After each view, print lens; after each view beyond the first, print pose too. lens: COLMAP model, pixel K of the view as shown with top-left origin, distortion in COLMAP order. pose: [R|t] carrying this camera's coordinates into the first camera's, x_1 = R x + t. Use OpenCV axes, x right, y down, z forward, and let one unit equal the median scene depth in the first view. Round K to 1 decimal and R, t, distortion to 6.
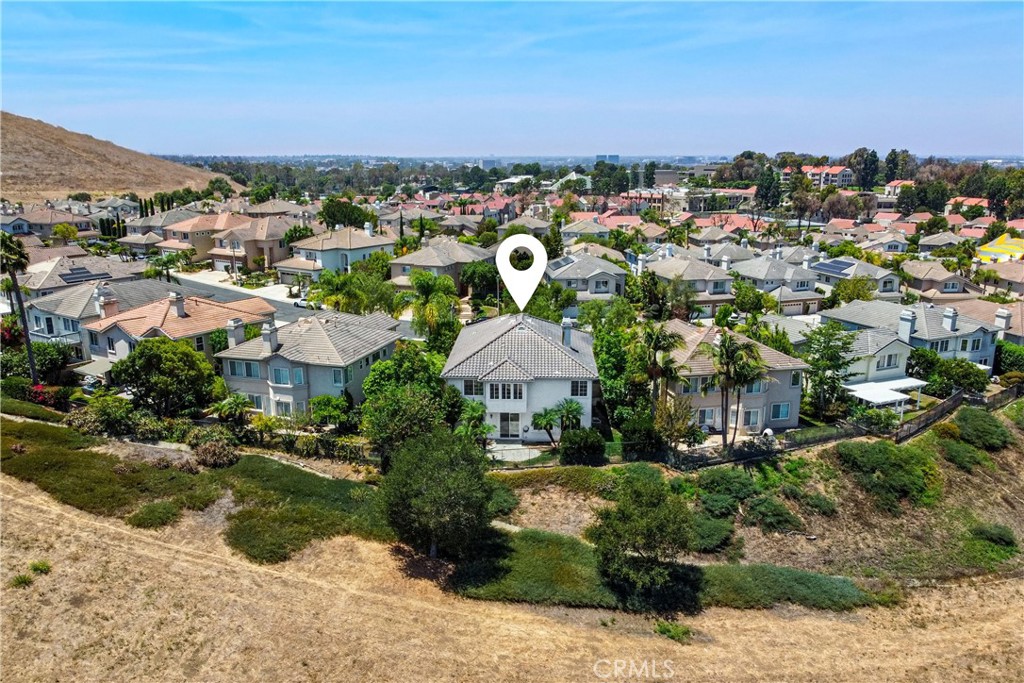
lens RADIAL K [[826.6, 0, 512.4], [0, 826.6, 343.1], [0, 0, 1]] dist [-0.005761, -0.006339]
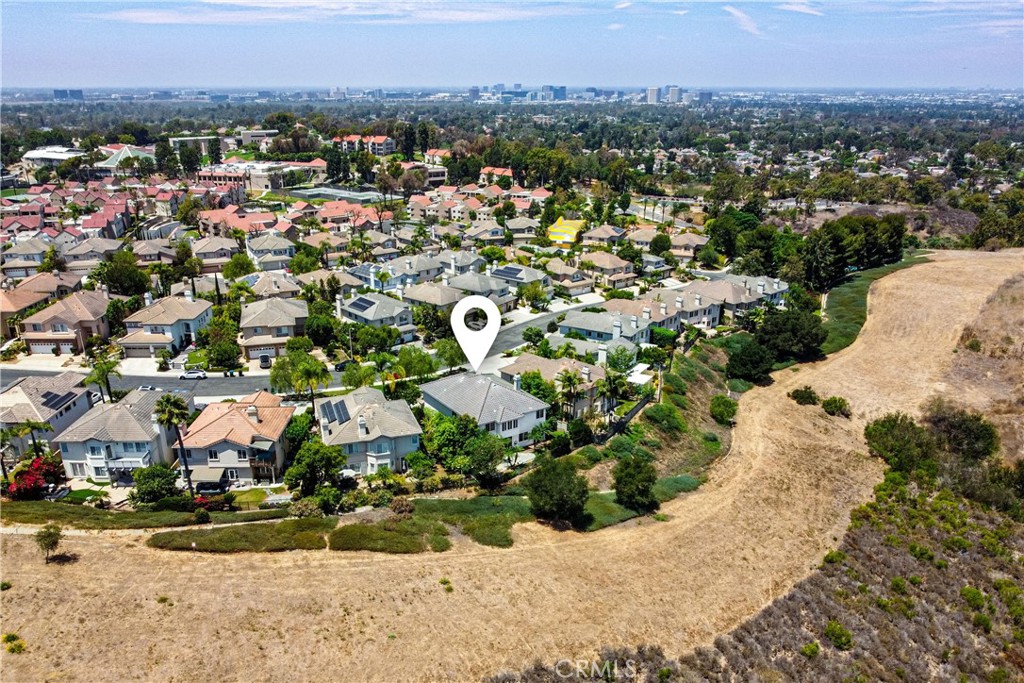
lens RADIAL K [[826.6, 0, 511.0], [0, 826.6, 340.8], [0, 0, 1]] dist [-0.005761, -0.006339]
pose [[0.808540, -0.179974, 0.560242, -0.811208], [0.126422, 0.982976, 0.133322, -0.299725], [-0.574700, -0.036969, 0.817529, -0.379067]]
